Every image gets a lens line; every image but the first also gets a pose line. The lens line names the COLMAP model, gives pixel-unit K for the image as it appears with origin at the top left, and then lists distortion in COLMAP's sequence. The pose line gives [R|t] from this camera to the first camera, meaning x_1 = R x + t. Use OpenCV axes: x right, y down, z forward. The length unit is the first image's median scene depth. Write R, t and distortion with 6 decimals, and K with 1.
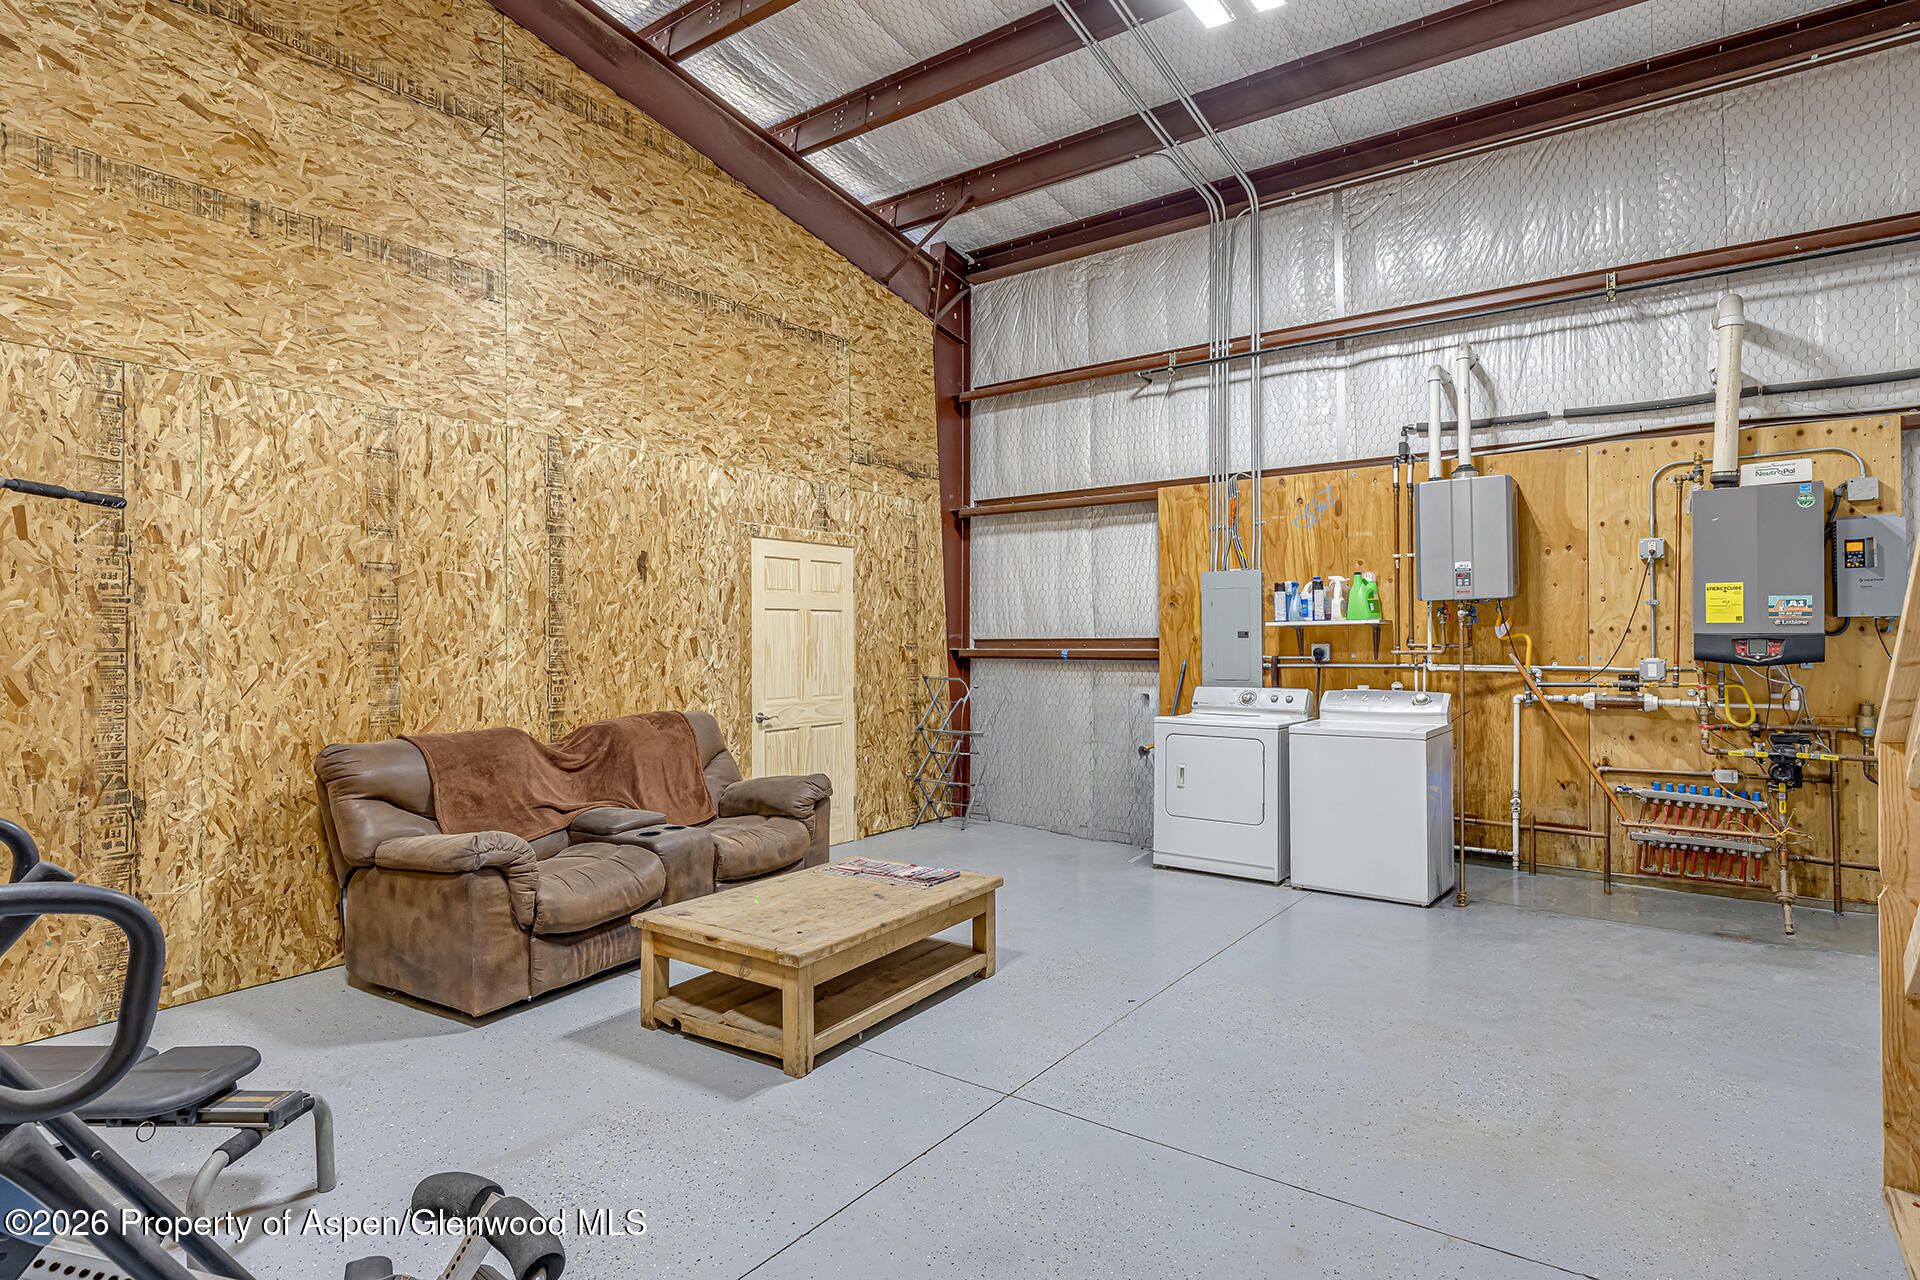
lens RADIAL K [[1006.1, 0, 960.0], [0, 1006.1, 640.0], [0, 0, 1]] dist [-0.003297, 0.001527]
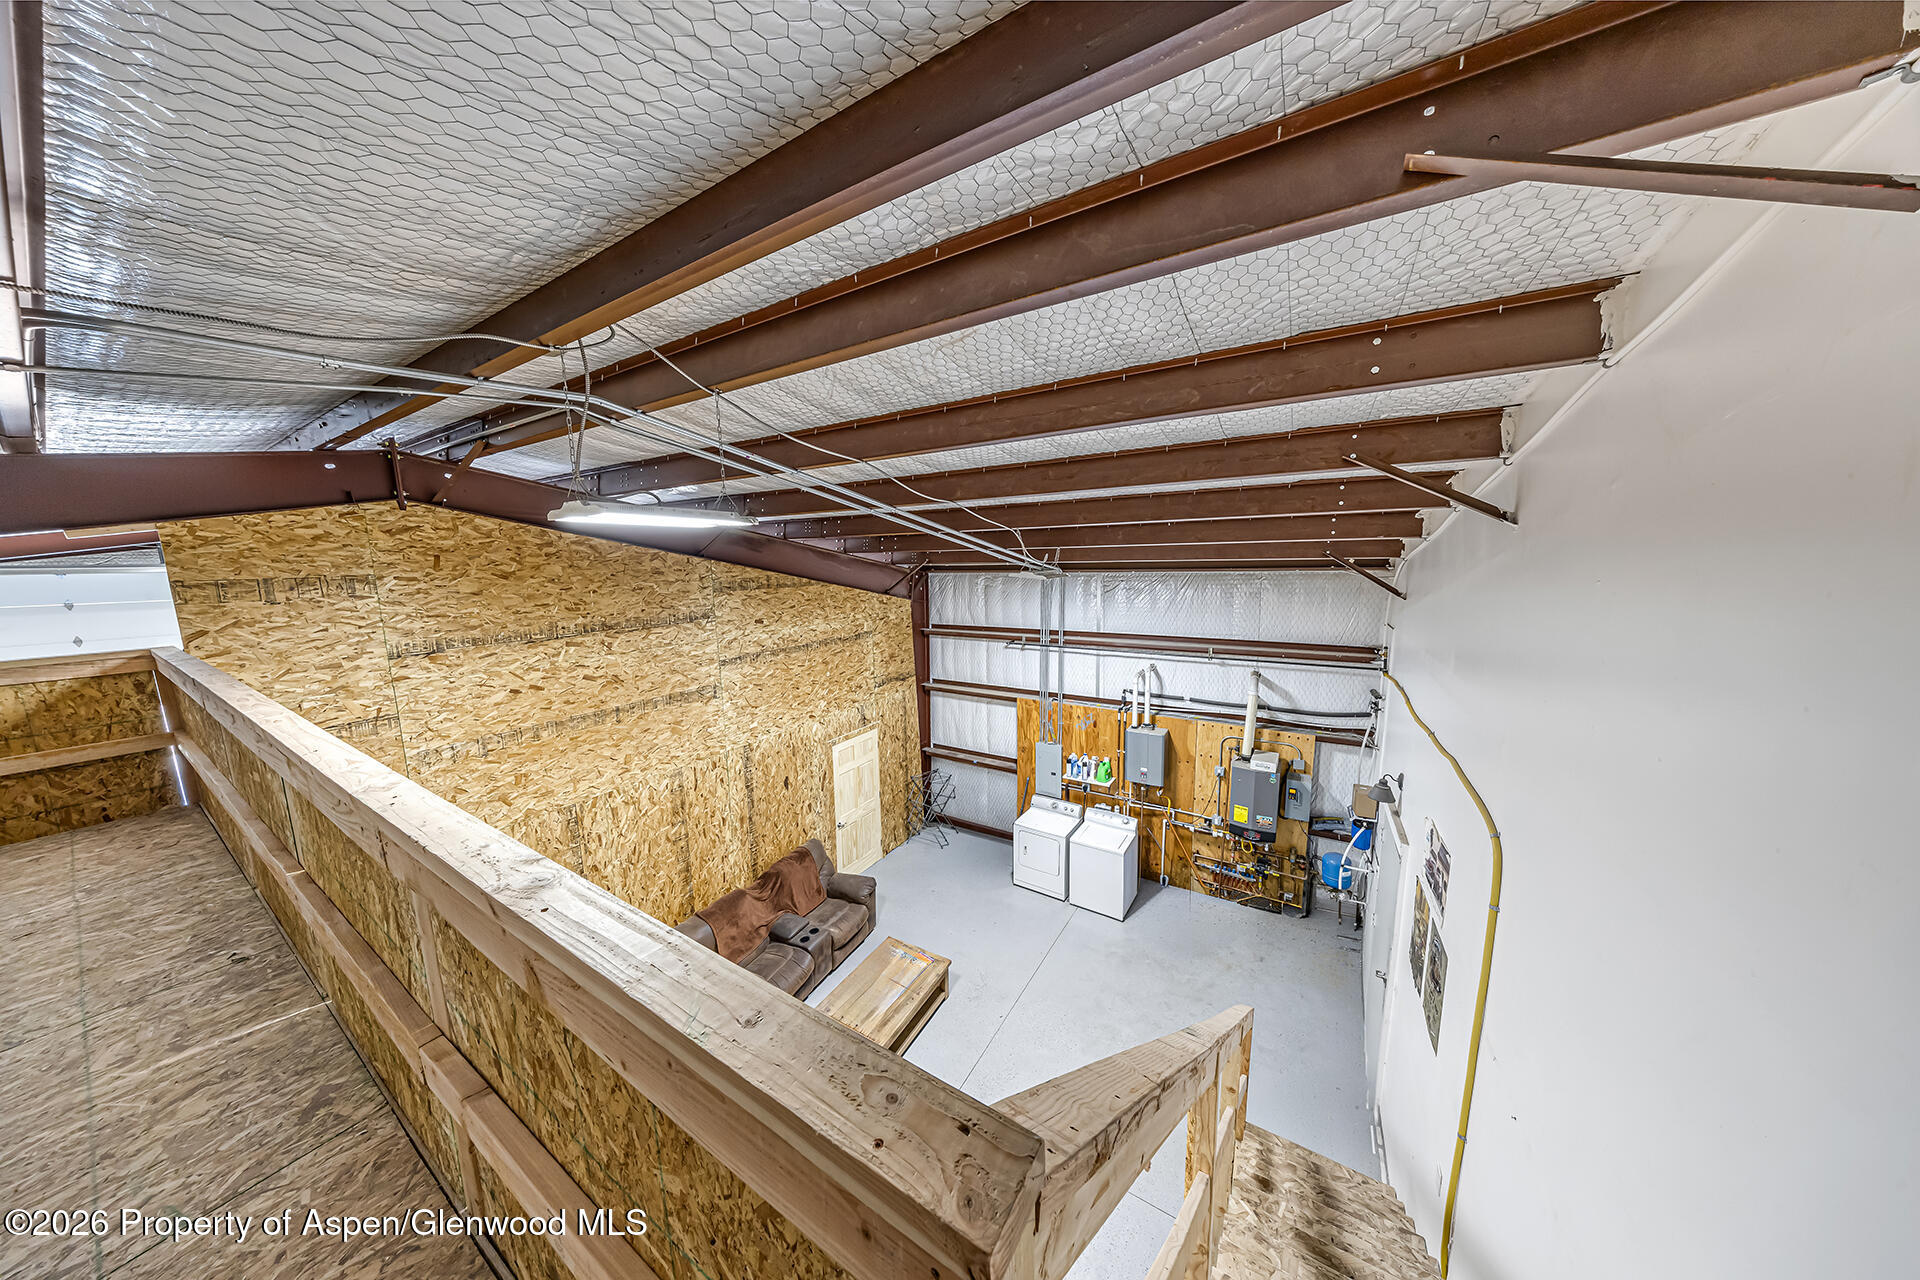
lens RADIAL K [[547.2, 0, 958.3], [0, 547.2, 633.3], [0, 0, 1]] dist [0.000082, 0.000003]
pose [[0.997441, -0.018452, 0.069066, -0.011817], [0.009603, 0.991941, 0.126340, -0.532584], [-0.070840, -0.125353, 0.989580, -0.181789]]
